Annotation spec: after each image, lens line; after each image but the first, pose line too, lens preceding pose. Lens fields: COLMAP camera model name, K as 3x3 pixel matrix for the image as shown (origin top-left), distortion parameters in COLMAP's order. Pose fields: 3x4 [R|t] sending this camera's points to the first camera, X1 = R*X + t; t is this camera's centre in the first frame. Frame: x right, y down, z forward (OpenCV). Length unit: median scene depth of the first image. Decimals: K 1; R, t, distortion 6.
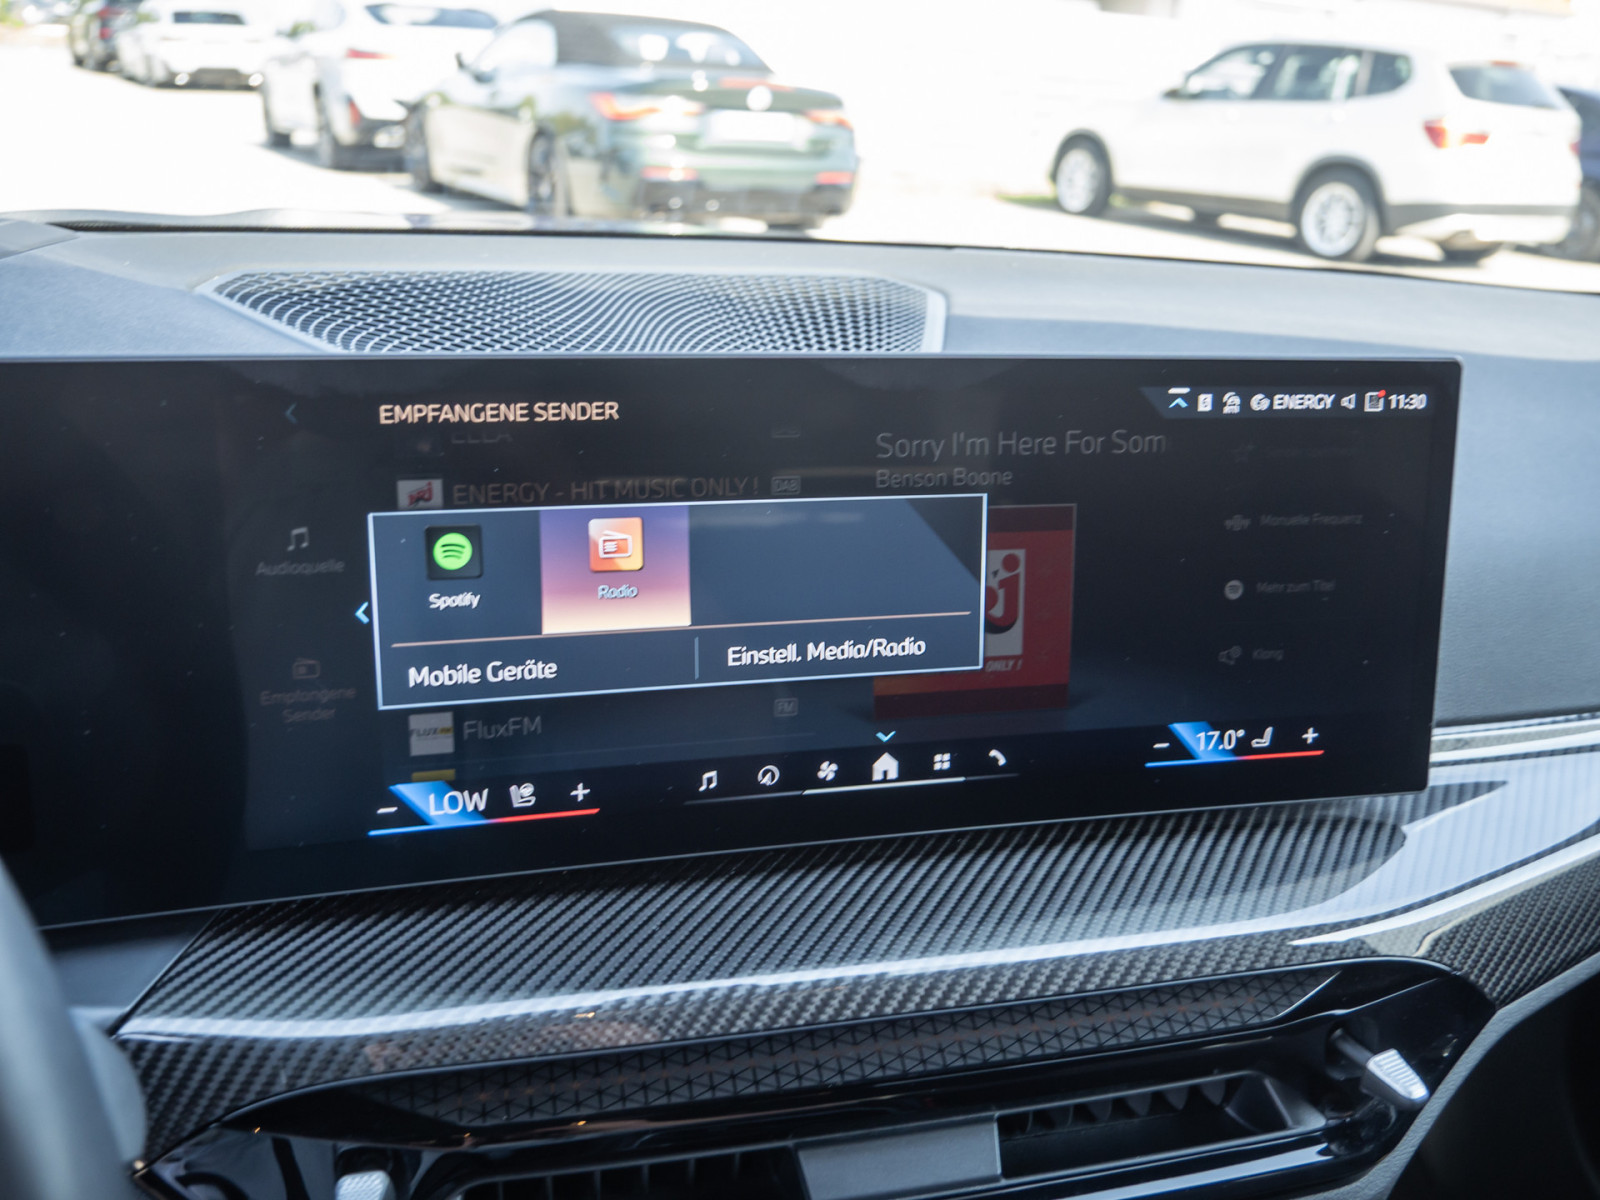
lens RADIAL K [[1440.2, 0, 802.3], [0, 1440.2, 600.0], [0, 0, 1]] dist [-0.024426, -0.001496]
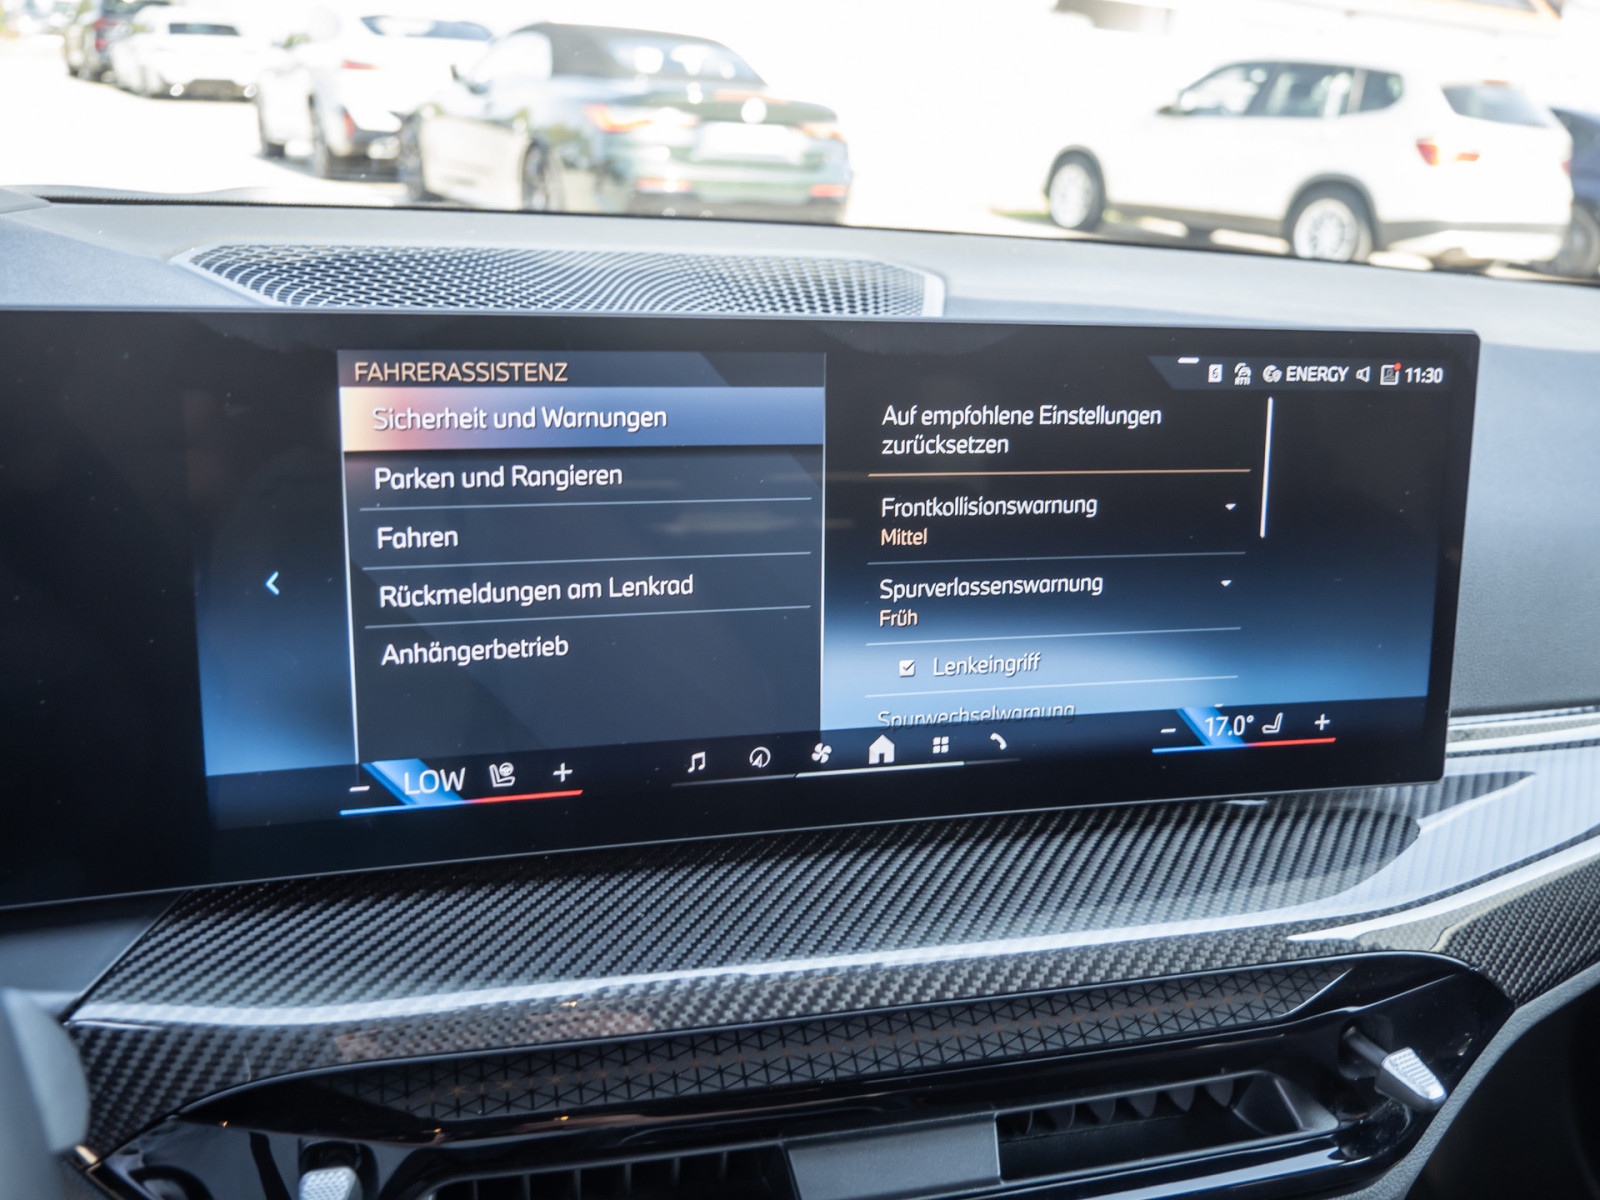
lens RADIAL K [[1440.9, 0, 800.0], [0, 1440.9, 600.0], [0, 0, 1]] dist [-0.025263, 0.000508]
pose [[0.999973, 0.005880, 0.004484, -0.001587], [-0.005837, 0.999936, -0.009727, 0.026280], [-0.004541, 0.009701, 0.999943, 0.040752]]
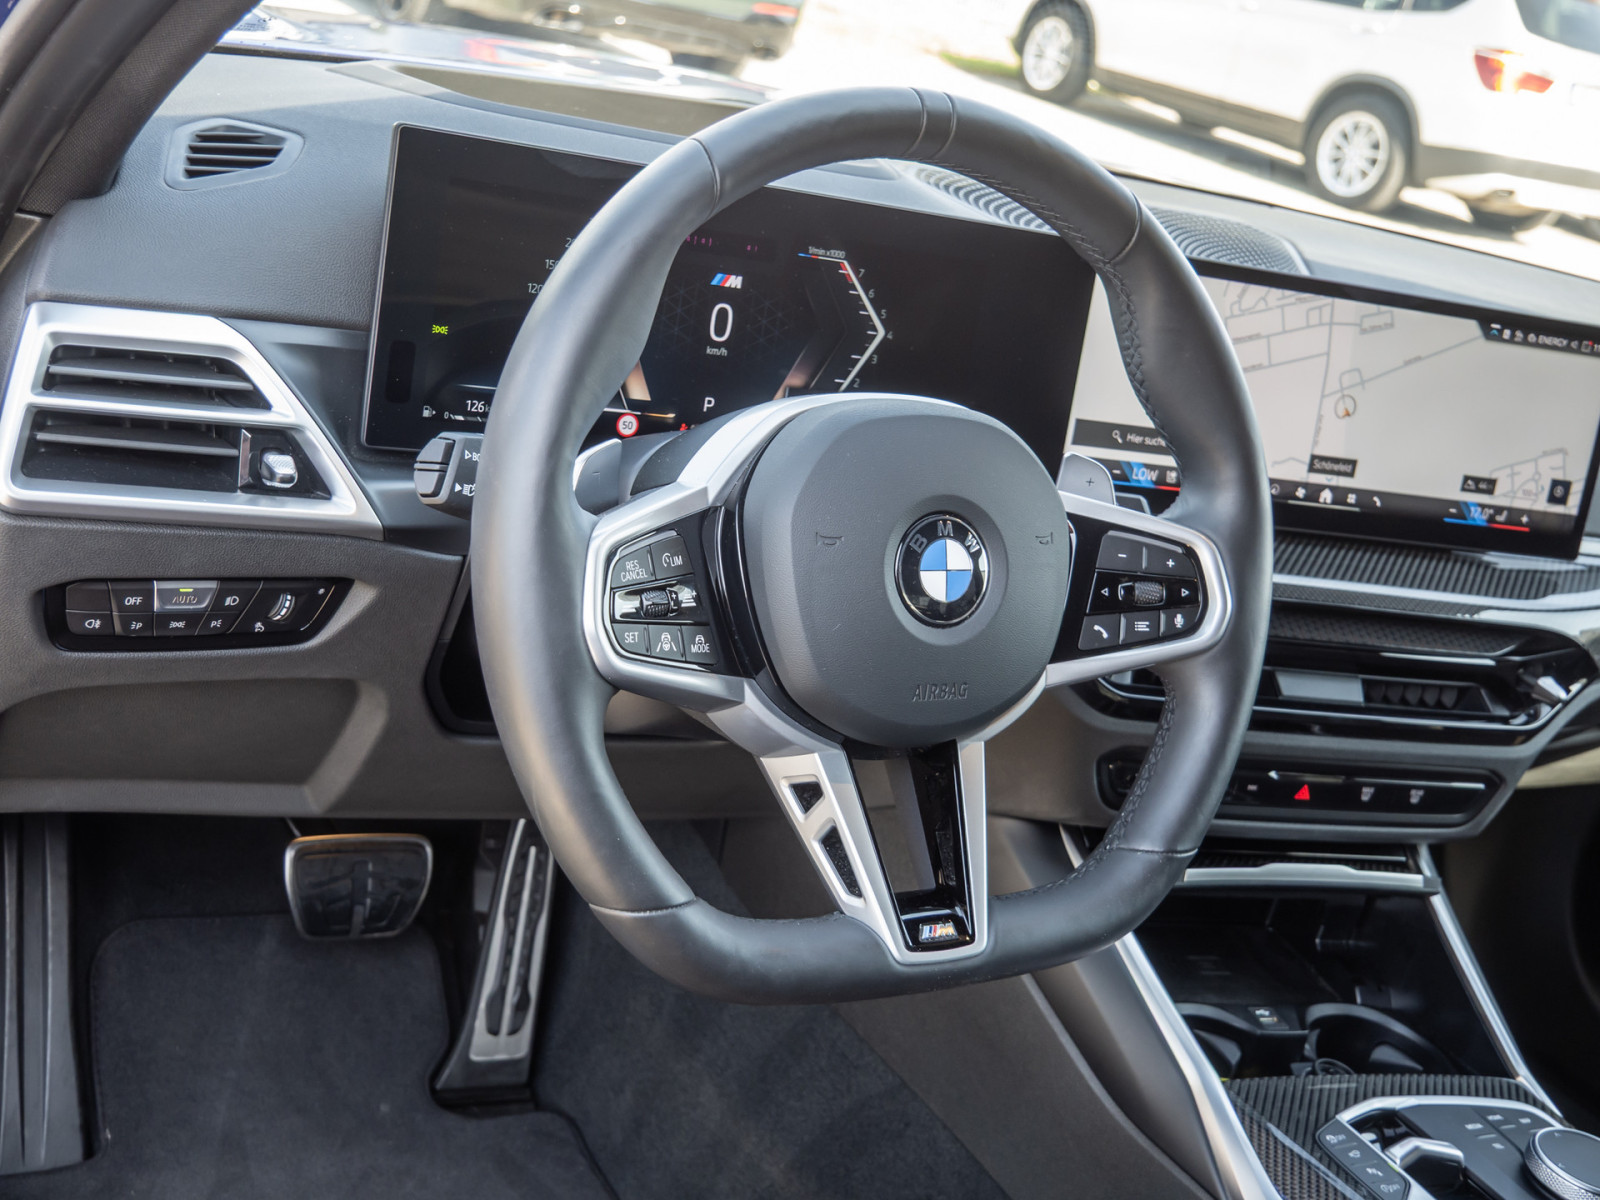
lens RADIAL K [[1884.9, 0, 800.0], [0, 1884.9, 600.0], [0, 0, 1]] dist [-0.016648, 0.091562]
pose [[0.984773, 0.132576, 0.112457, -0.924057], [-0.135512, 0.990597, 0.018842, 0.308387], [-0.108902, -0.033794, 0.993478, -1.478154]]
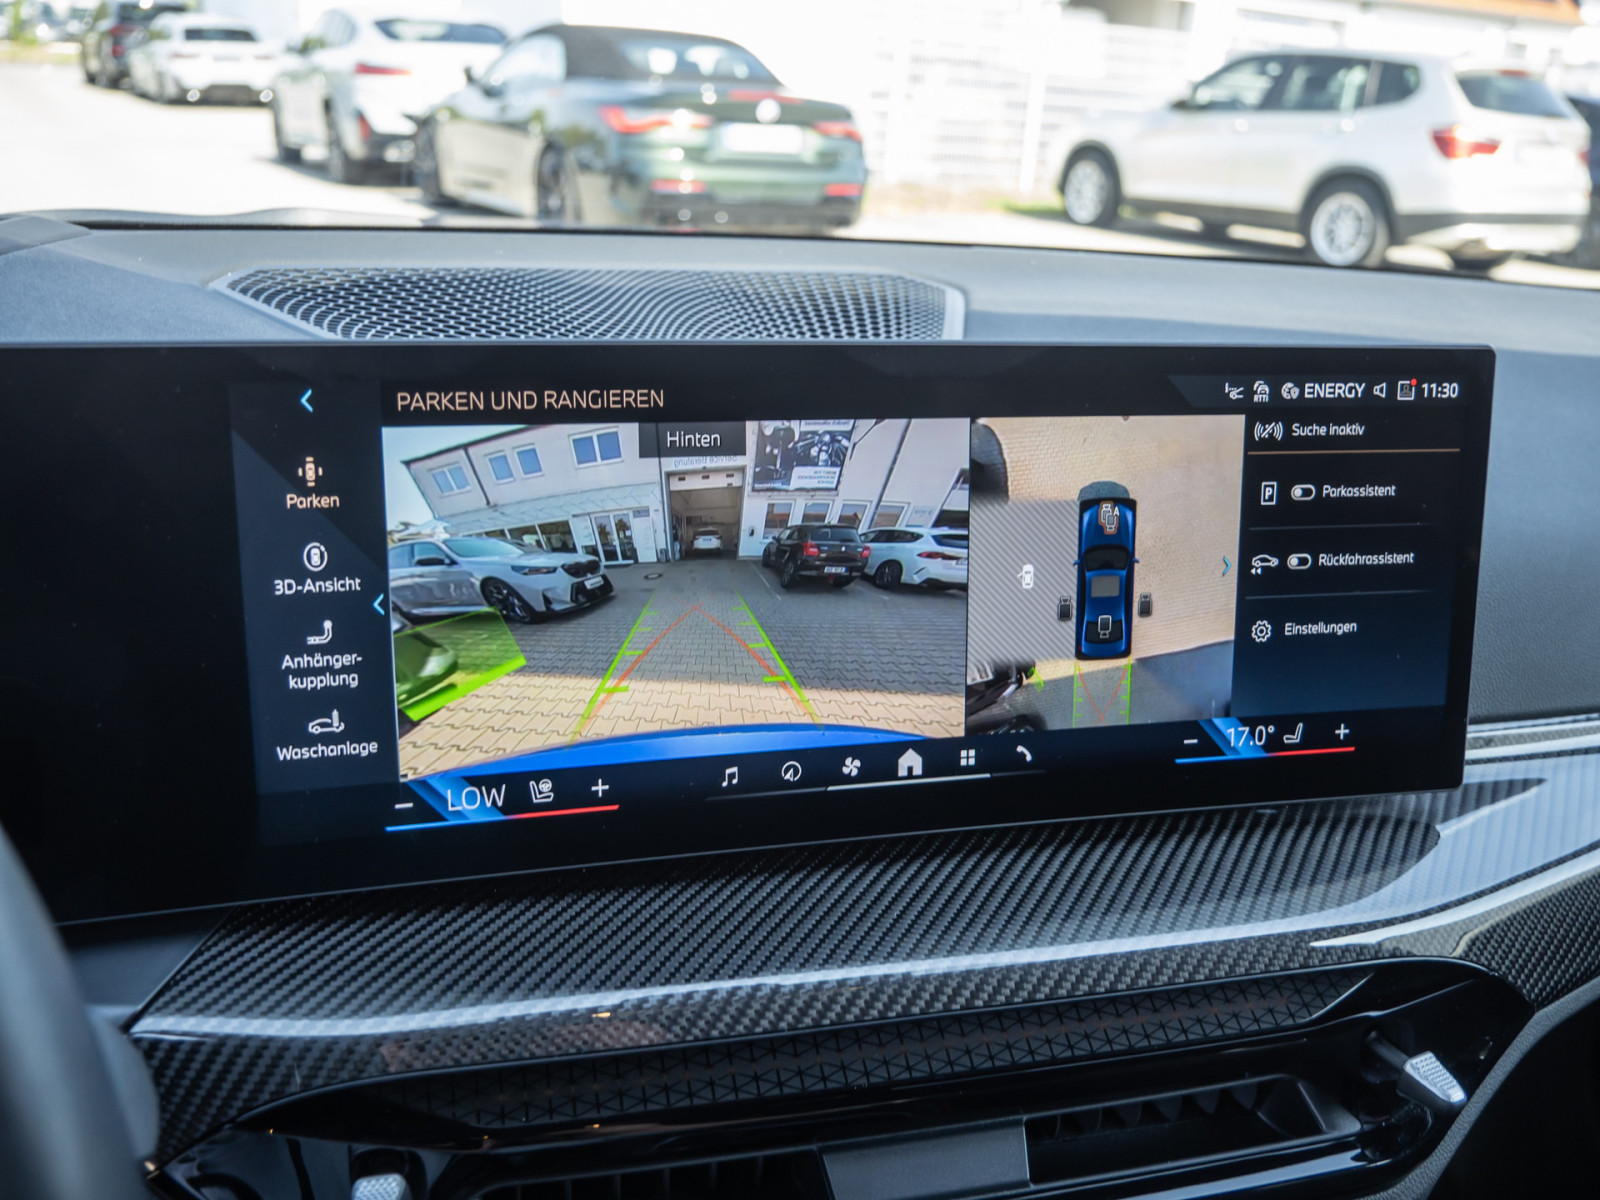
lens RADIAL K [[1440.9, 0, 800.0], [0, 1440.9, 600.0], [0, 0, 1]] dist [-0.025263, 0.000508]
pose [[0.999968, -0.002046, -0.007785, -0.009540], [0.001978, 0.999960, -0.008748, 0.013671], [0.007803, 0.008733, 0.999931, 0.017414]]
